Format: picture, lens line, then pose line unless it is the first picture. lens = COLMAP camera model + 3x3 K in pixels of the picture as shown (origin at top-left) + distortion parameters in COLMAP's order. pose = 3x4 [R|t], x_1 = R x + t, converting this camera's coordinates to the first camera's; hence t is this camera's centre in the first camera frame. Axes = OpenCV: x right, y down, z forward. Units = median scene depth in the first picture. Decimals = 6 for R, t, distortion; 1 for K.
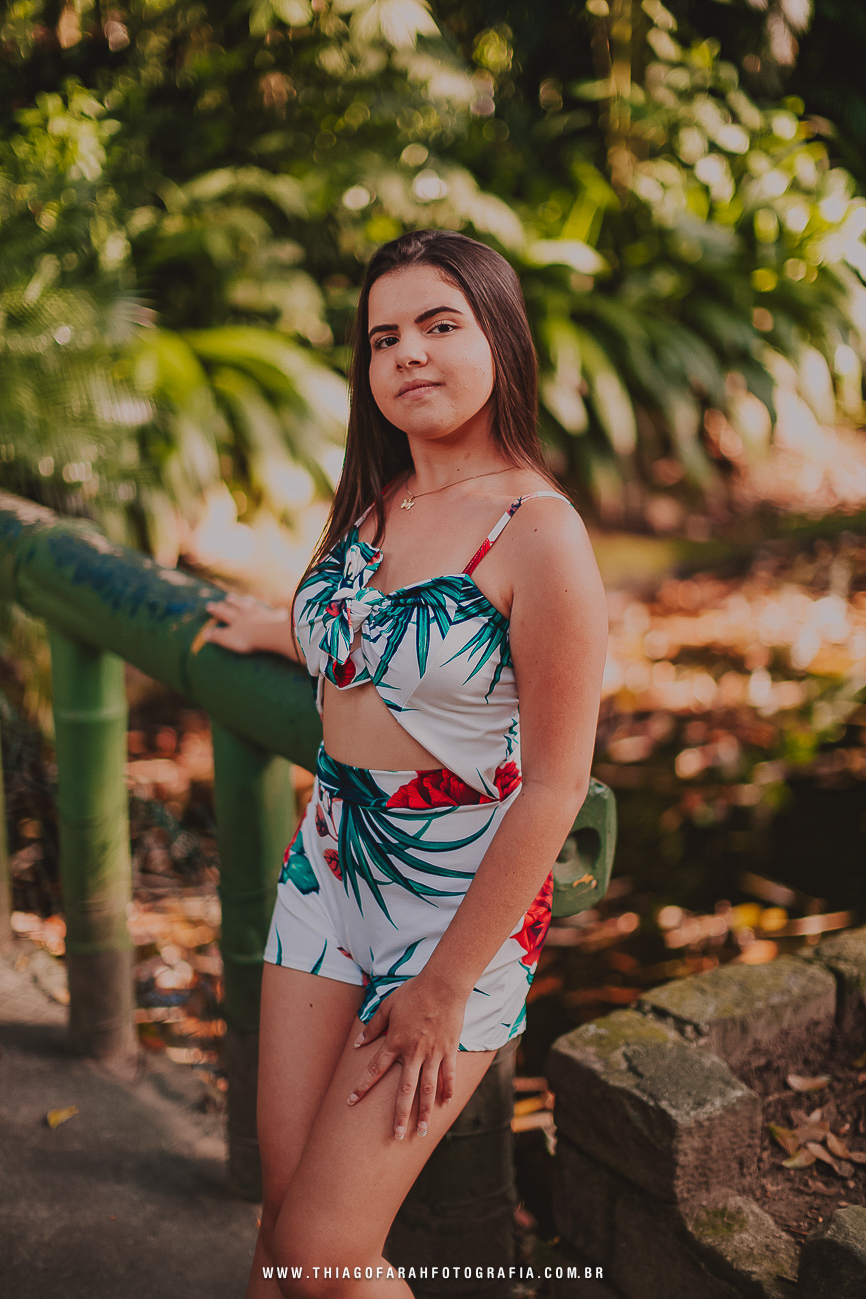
lens RADIAL K [[1875.0, 0, 433.0], [0, 1875.0, 649.5], [0, 0, 1]] dist [0.011513, 0.013926]
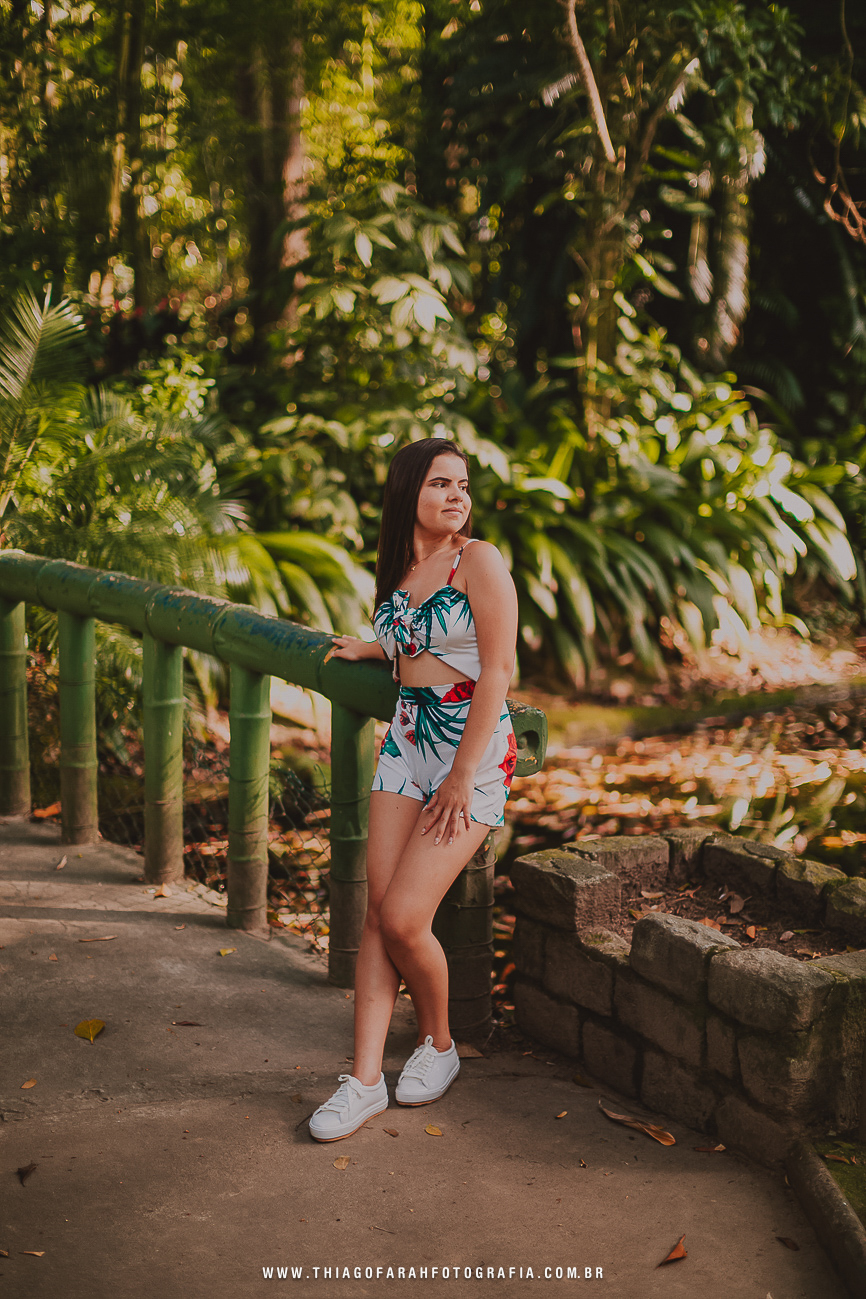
lens RADIAL K [[1832.6, 0, 433.0], [0, 1832.6, 649.5], [0, 0, 1]] dist [0.004430, -0.004584]
pose [[0.999759, 0.021856, 0.002060, -0.008405], [-0.021410, 0.991479, -0.128494, 0.073472], [-0.004850, 0.128419, 0.991708, -0.266986]]
